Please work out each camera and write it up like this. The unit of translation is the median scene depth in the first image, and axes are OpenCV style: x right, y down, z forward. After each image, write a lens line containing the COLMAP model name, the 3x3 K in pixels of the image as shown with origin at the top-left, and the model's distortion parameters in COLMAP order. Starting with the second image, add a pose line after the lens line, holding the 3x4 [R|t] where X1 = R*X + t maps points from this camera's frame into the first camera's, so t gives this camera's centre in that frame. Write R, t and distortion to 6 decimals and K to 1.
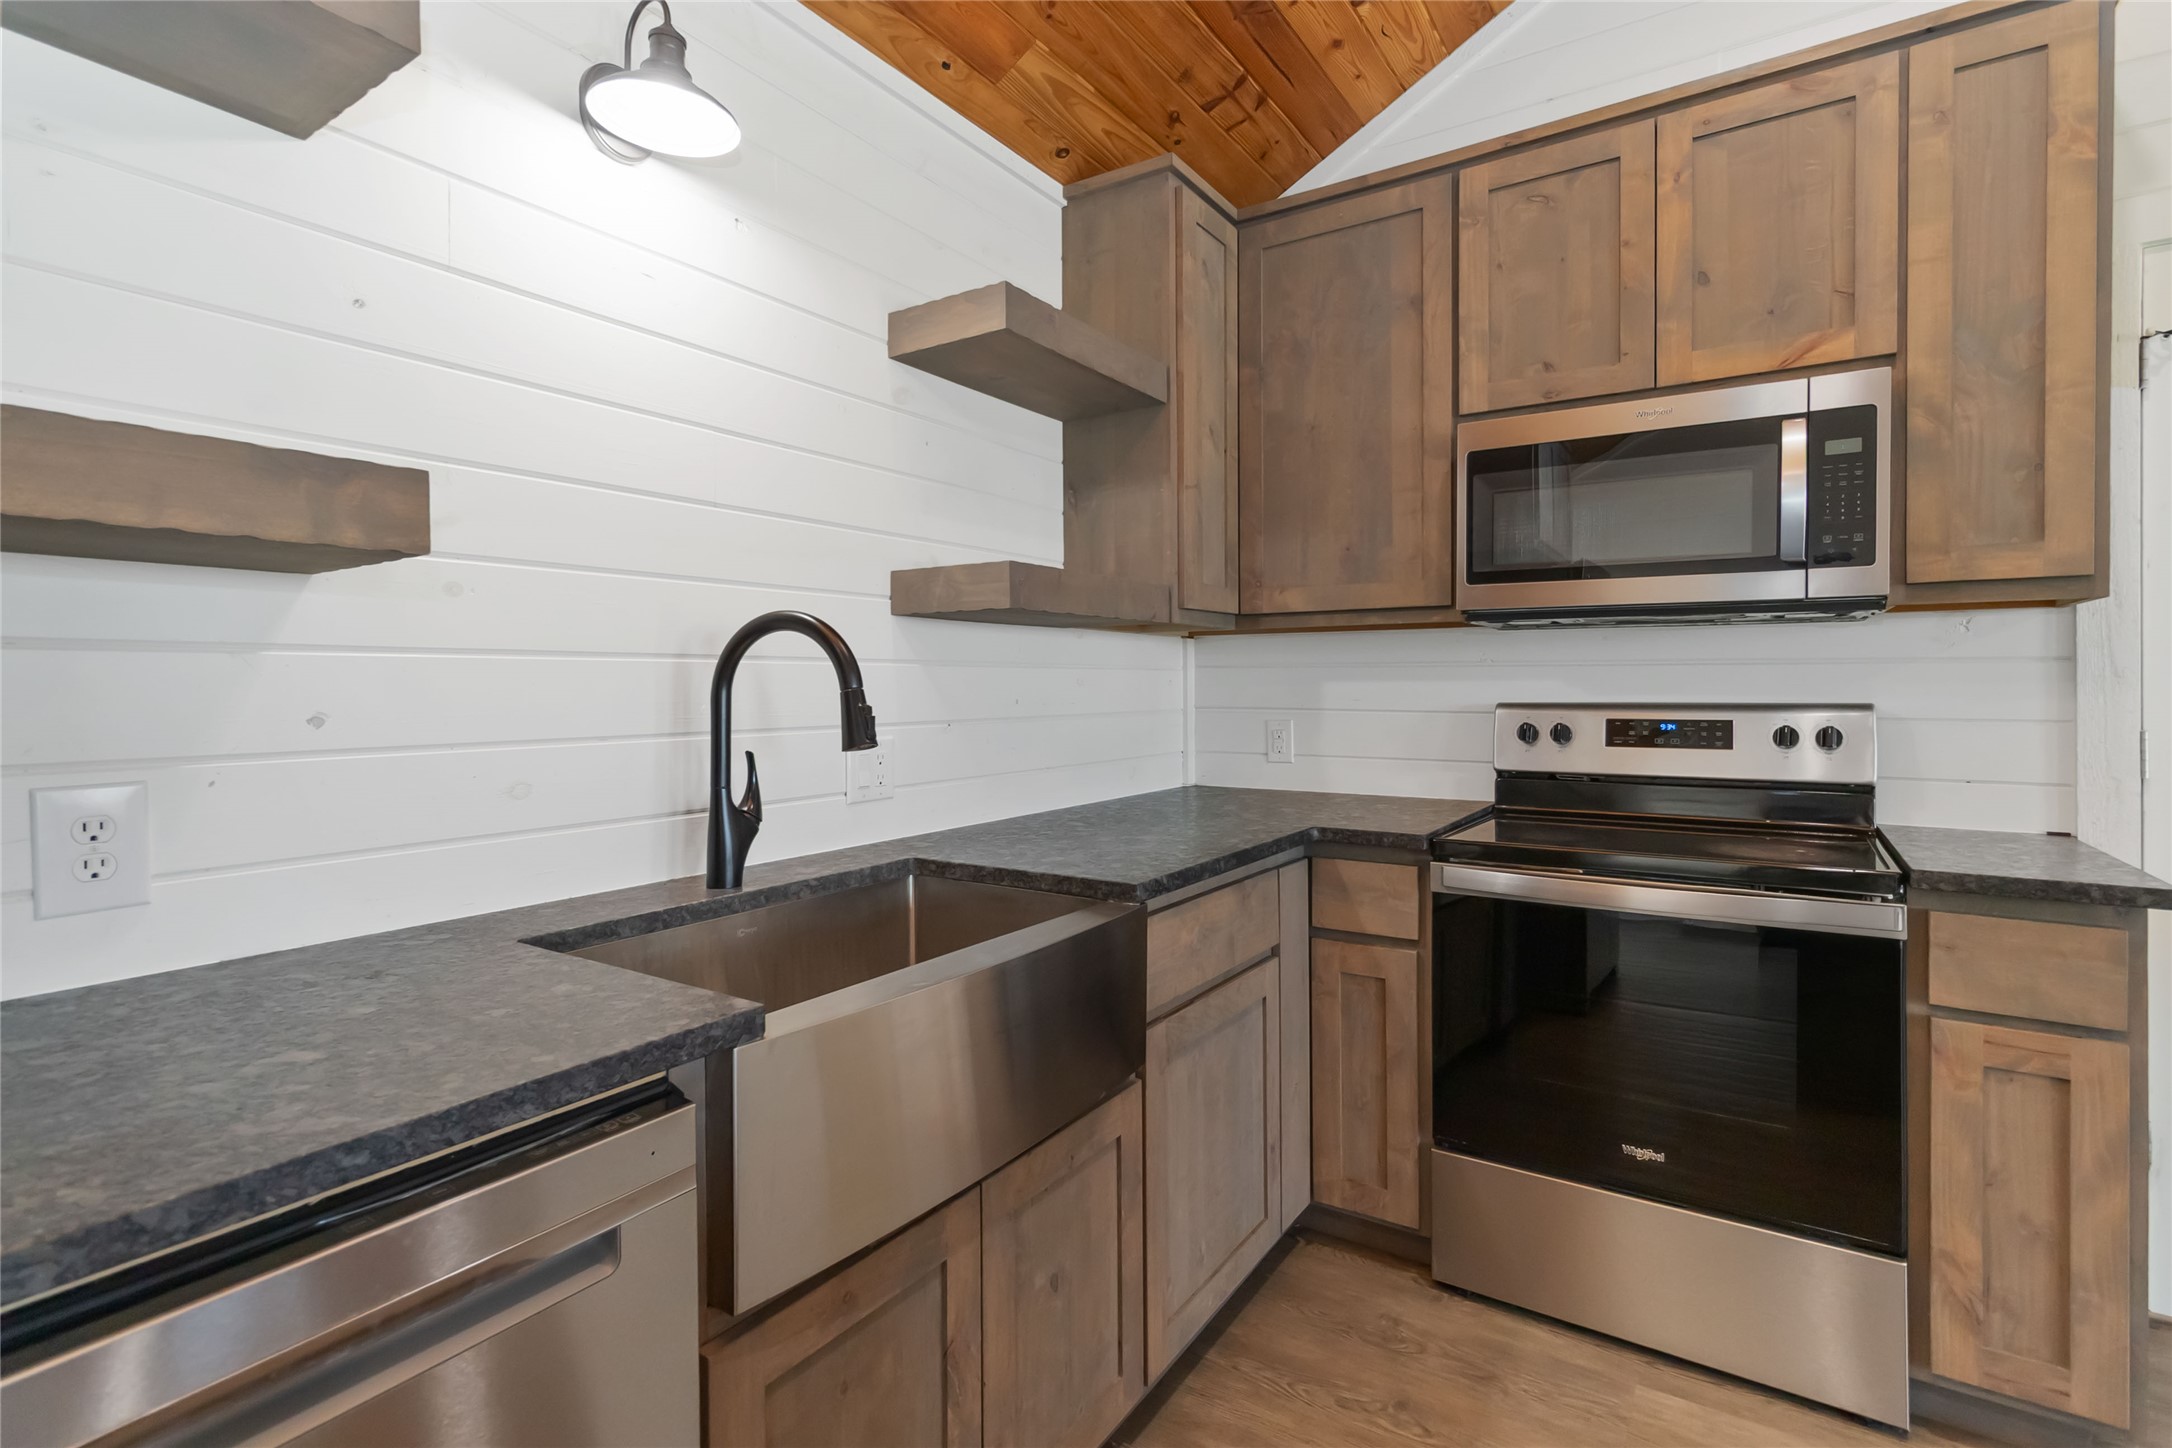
lens RADIAL K [[1017.5, 0, 1095.7], [0, 1017.5, 691.7], [0, 0, 1]] dist [0.001979, 0.001198]
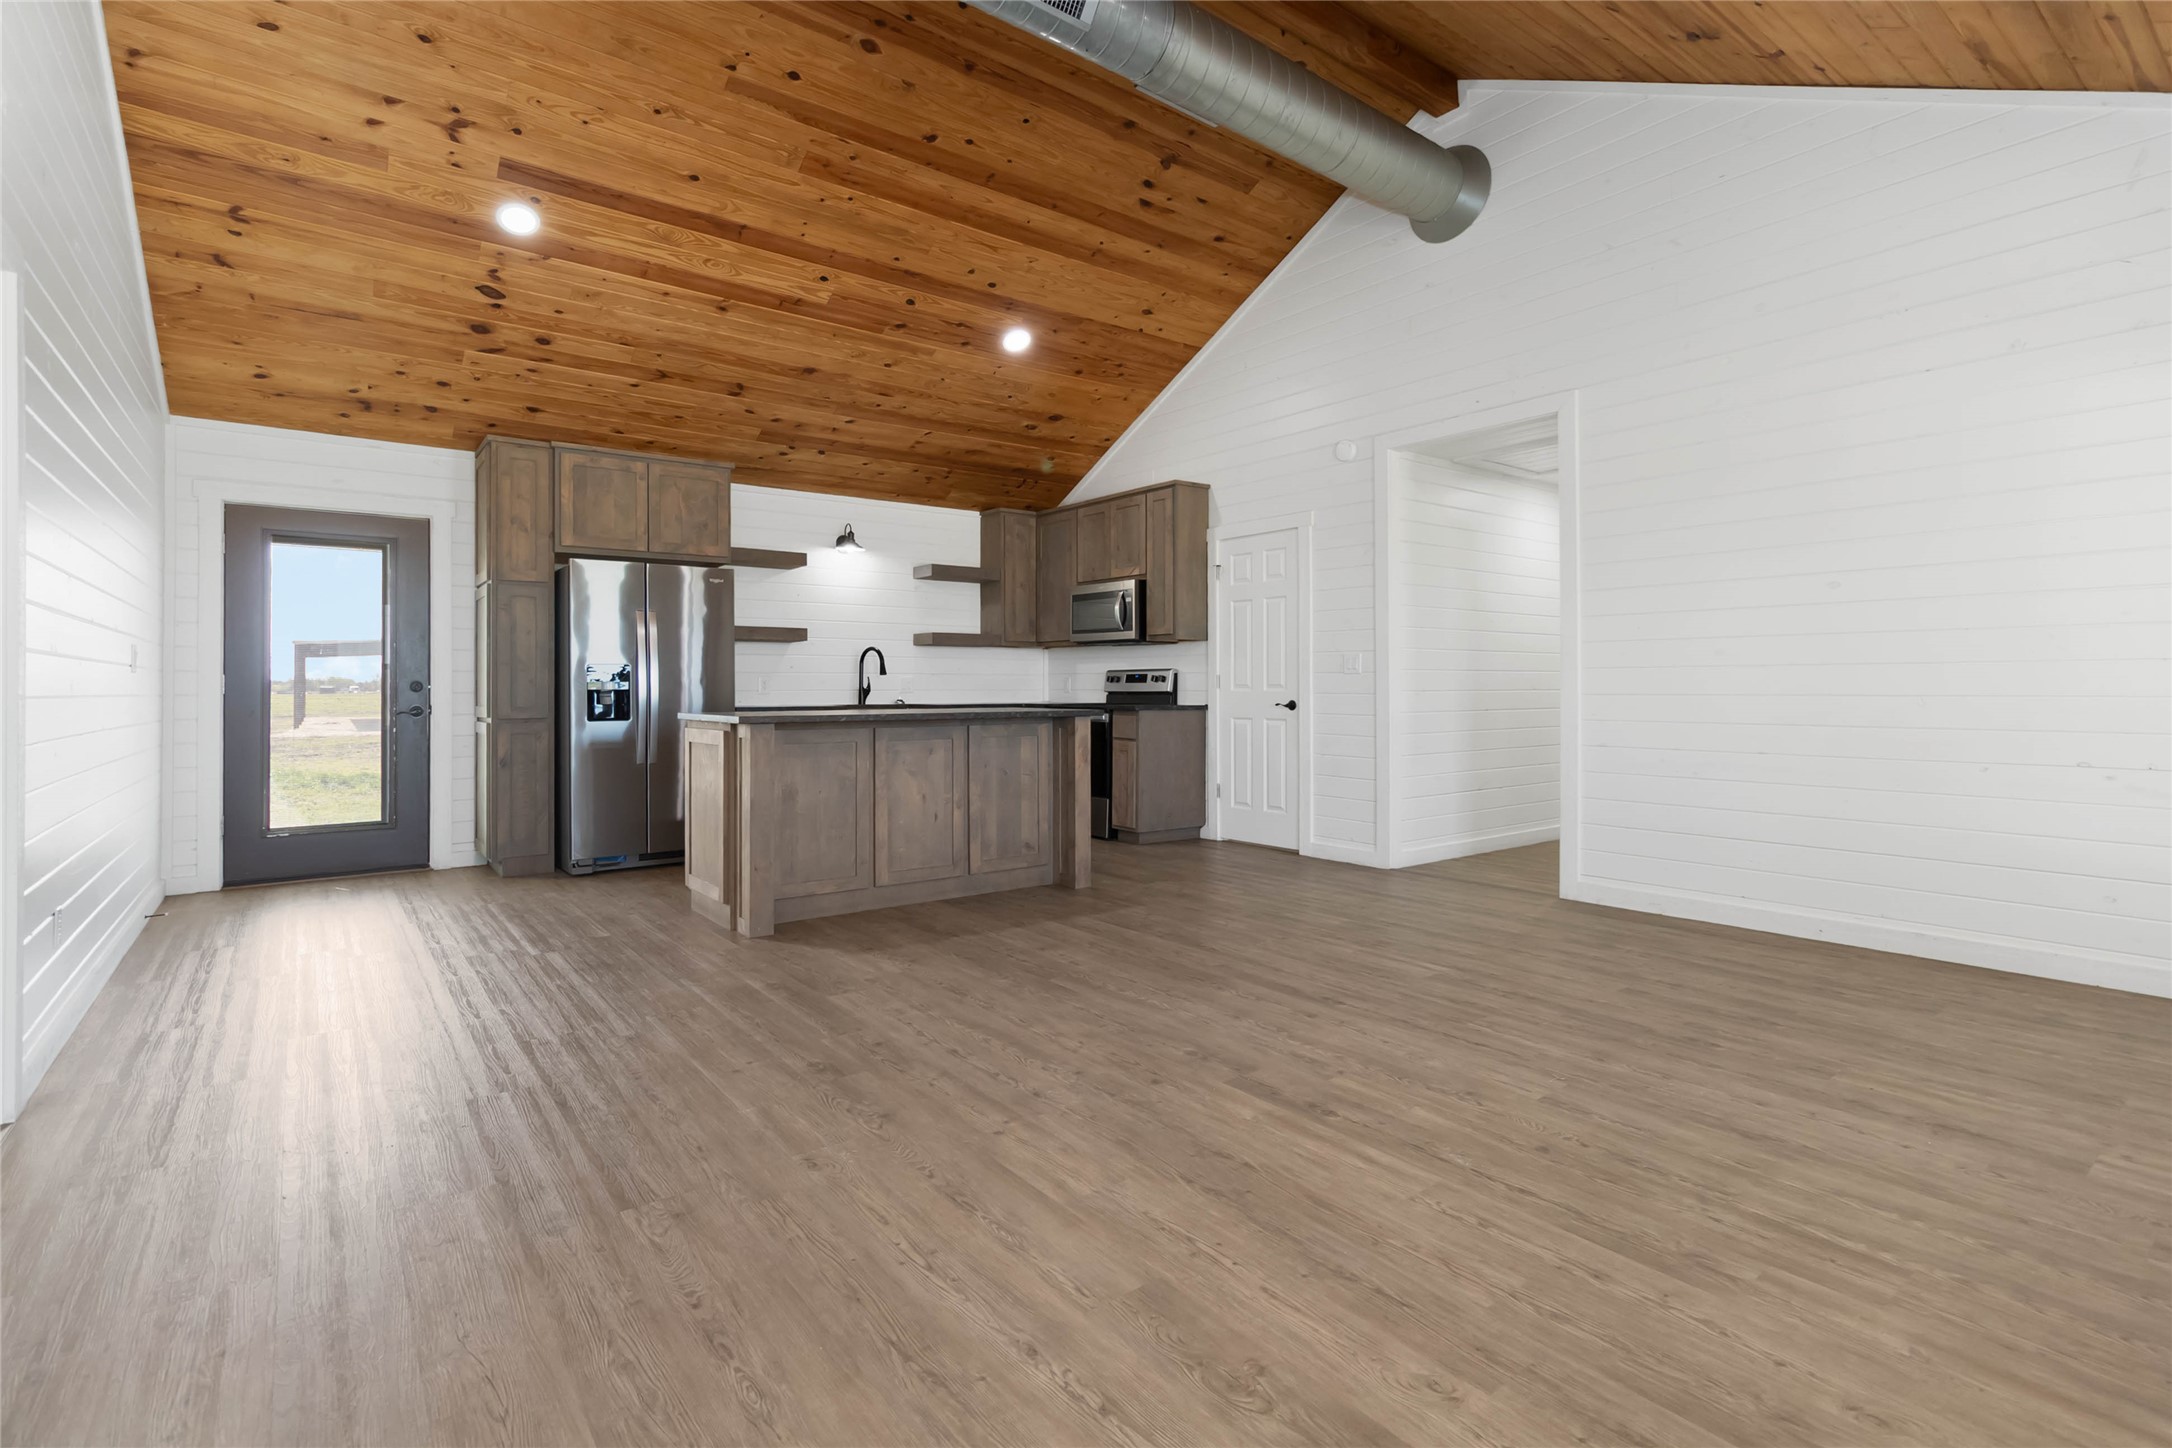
lens RADIAL K [[1021.8, 0, 1094.8], [0, 1021.8, 684.0], [0, 0, 1]] dist [0.002924, 0.001185]
pose [[0.945038, 0.003196, -0.326944, 1.761793], [-0.005965, 0.999954, -0.007468, 0.098709], [0.326905, 0.009008, 0.945014, -2.501535]]
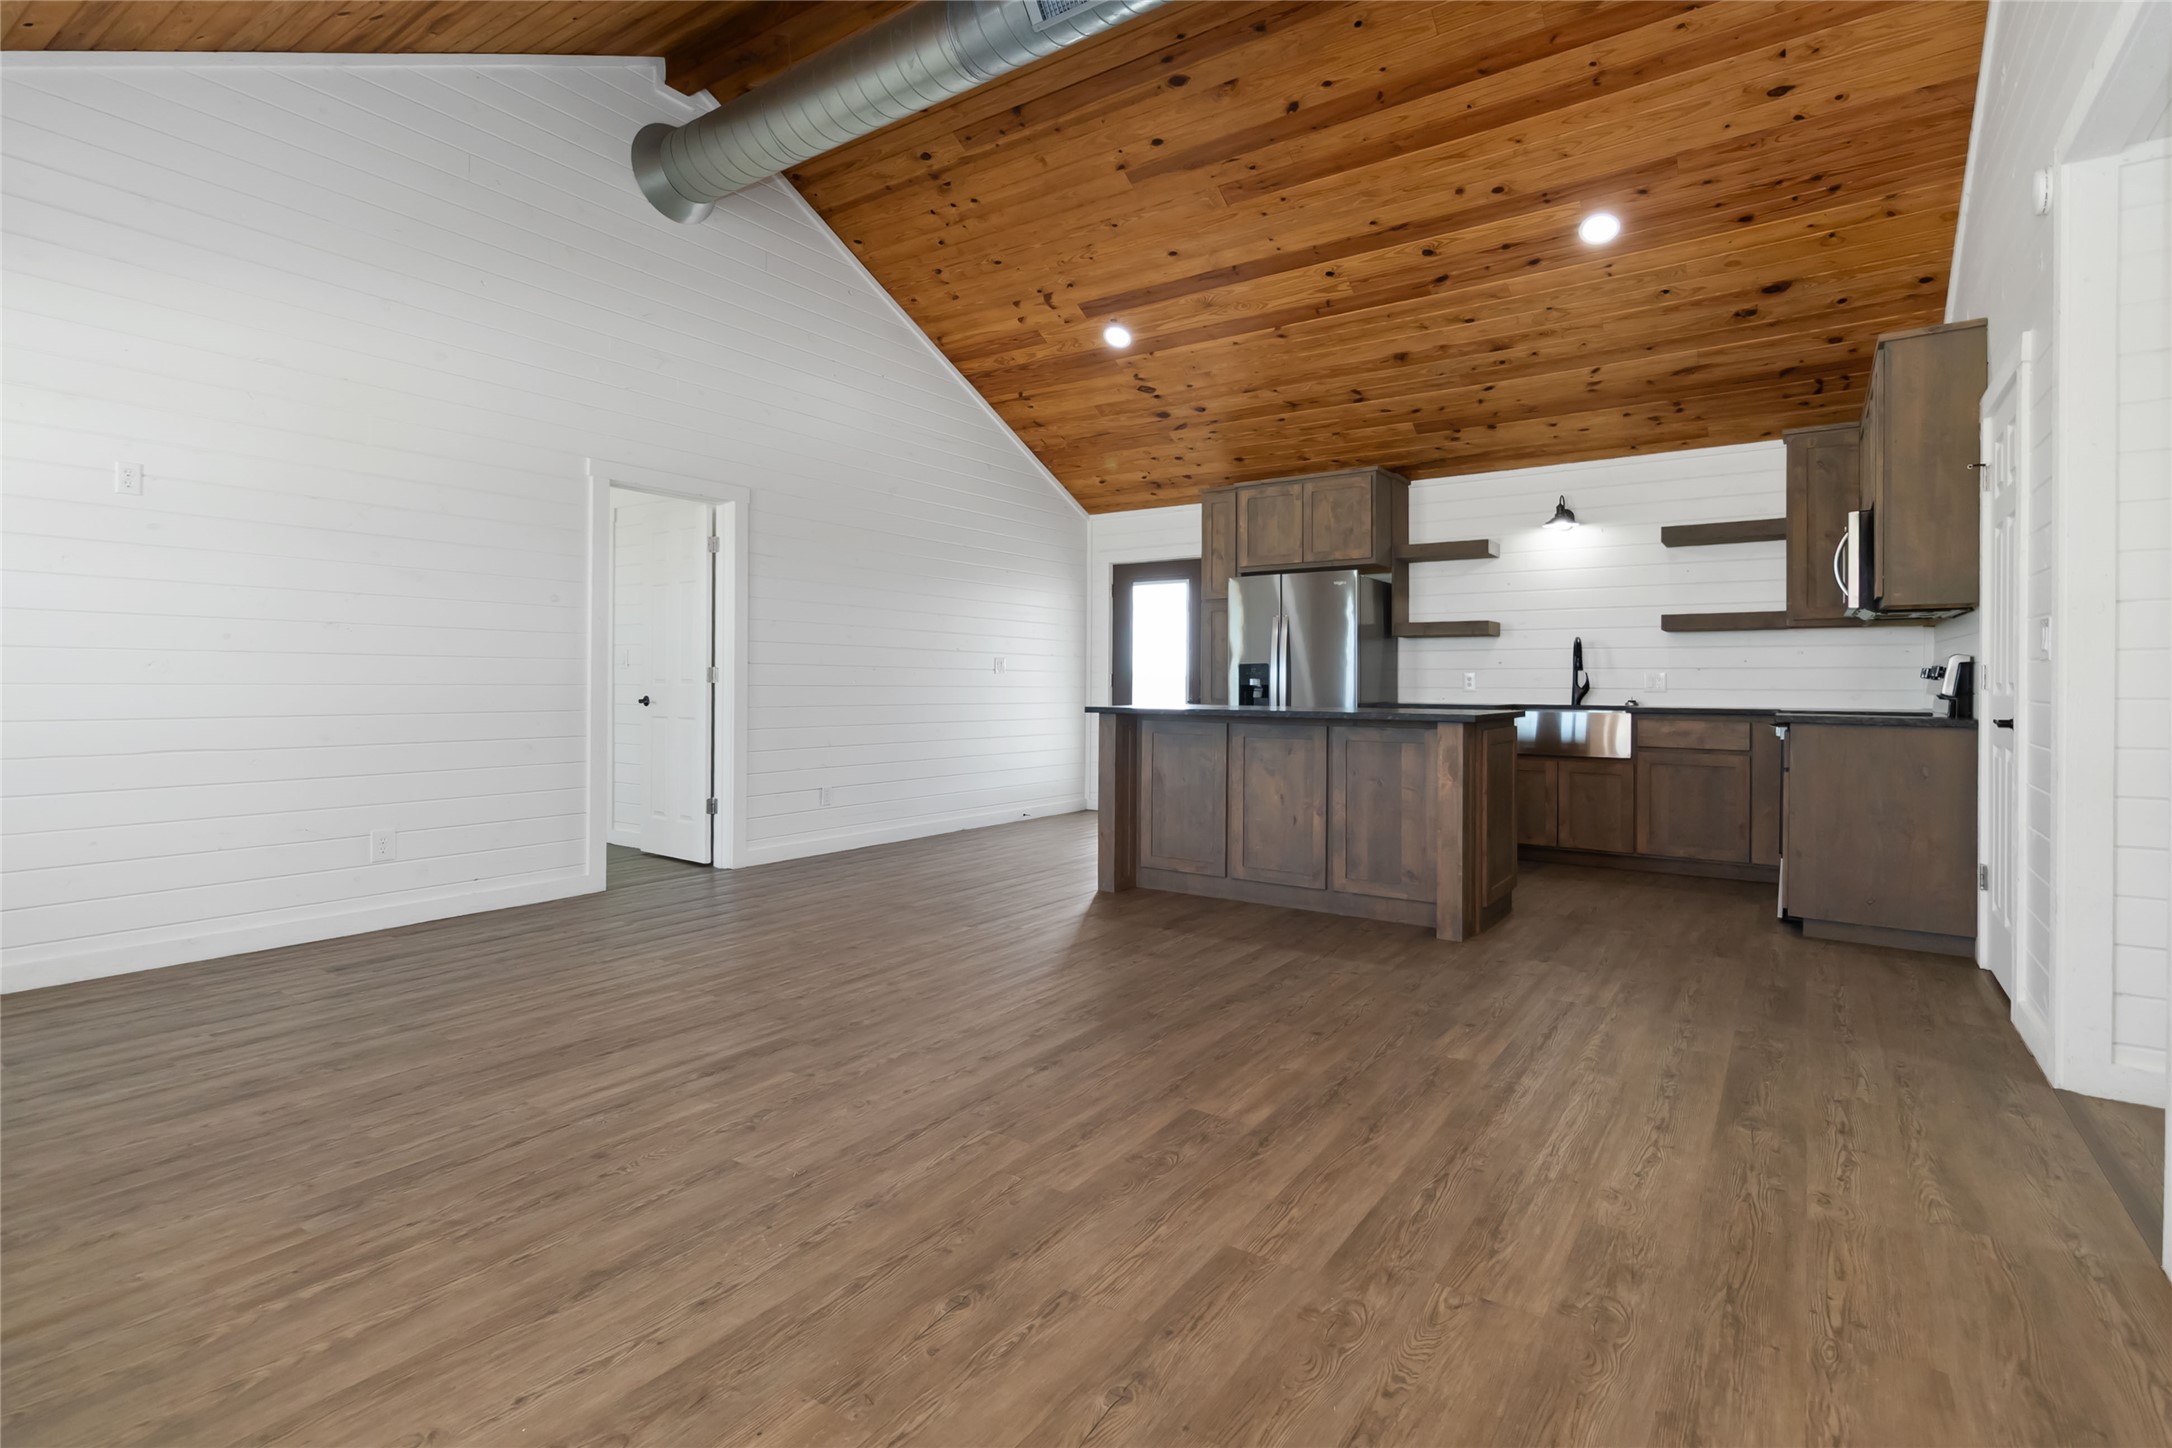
lens RADIAL K [[1033.2, 0, 1089.9], [0, 1033.2, 681.7], [0, 0, 1]] dist [0.001257, 0.000471]
pose [[-0.026377, 0.004452, -0.999642, 3.000900], [-0.011092, 0.999927, 0.004746, 0.079485], [0.999591, 0.011213, -0.026326, -0.653097]]
